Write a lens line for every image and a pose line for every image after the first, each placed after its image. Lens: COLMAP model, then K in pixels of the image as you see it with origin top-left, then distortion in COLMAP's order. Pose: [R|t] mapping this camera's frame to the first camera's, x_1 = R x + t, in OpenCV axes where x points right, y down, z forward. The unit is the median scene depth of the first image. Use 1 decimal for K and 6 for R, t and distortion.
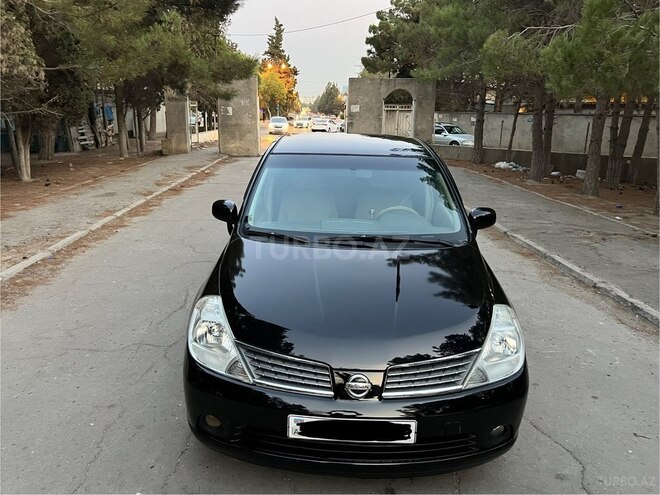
lens RADIAL K [[502.4, 0, 330.5], [0, 502.4, 244.3], [0, 0, 1]] dist [0.032952, -0.044231]
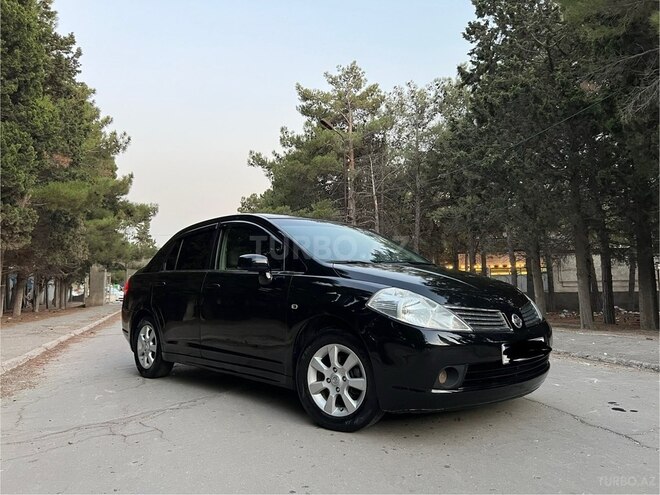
lens RADIAL K [[502.4, 0, 330.5], [0, 502.4, 244.3], [0, 0, 1]] dist [0.032952, -0.044231]
pose [[0.962217, -0.006291, 0.272213, -0.025863], [0.097356, 0.941593, -0.322373, 0.140776], [-0.254286, 0.336694, 0.906629, -0.430381]]
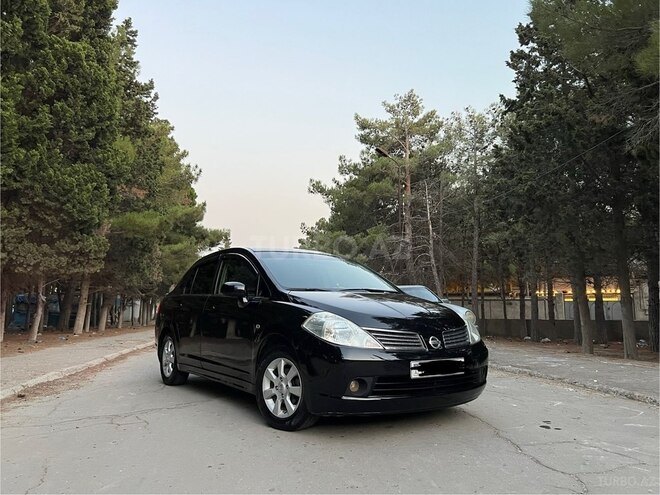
lens RADIAL K [[502.4, 0, 330.5], [0, 502.4, 244.3], [0, 0, 1]] dist [0.032952, -0.044231]
pose [[0.992441, 0.002991, 0.122684, -0.000311], [0.043471, 0.926314, -0.374237, 0.148236], [-0.114763, 0.376741, 0.919182, -0.458013]]
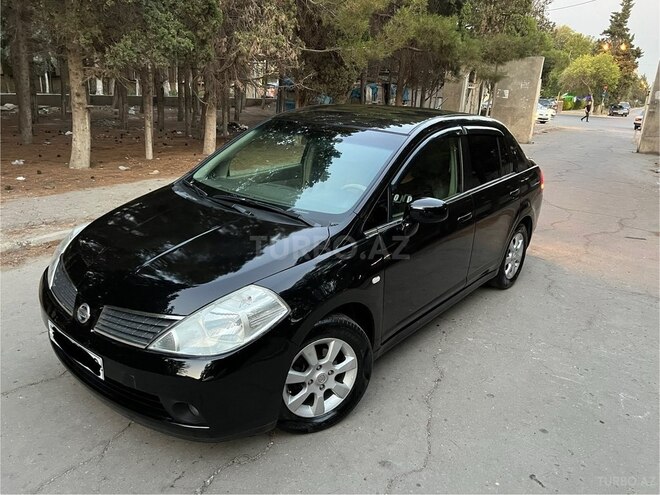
lens RADIAL K [[495.9, 0, 330.0], [0, 495.9, 247.5], [0, 0, 1]] dist [0.074616, -0.087655]
pose [[0.818898, 0.197985, -0.538710, 0.067774], [-0.179154, 0.979896, 0.087796, -0.000230], [0.545262, 0.024616, 0.837904, 0.012034]]
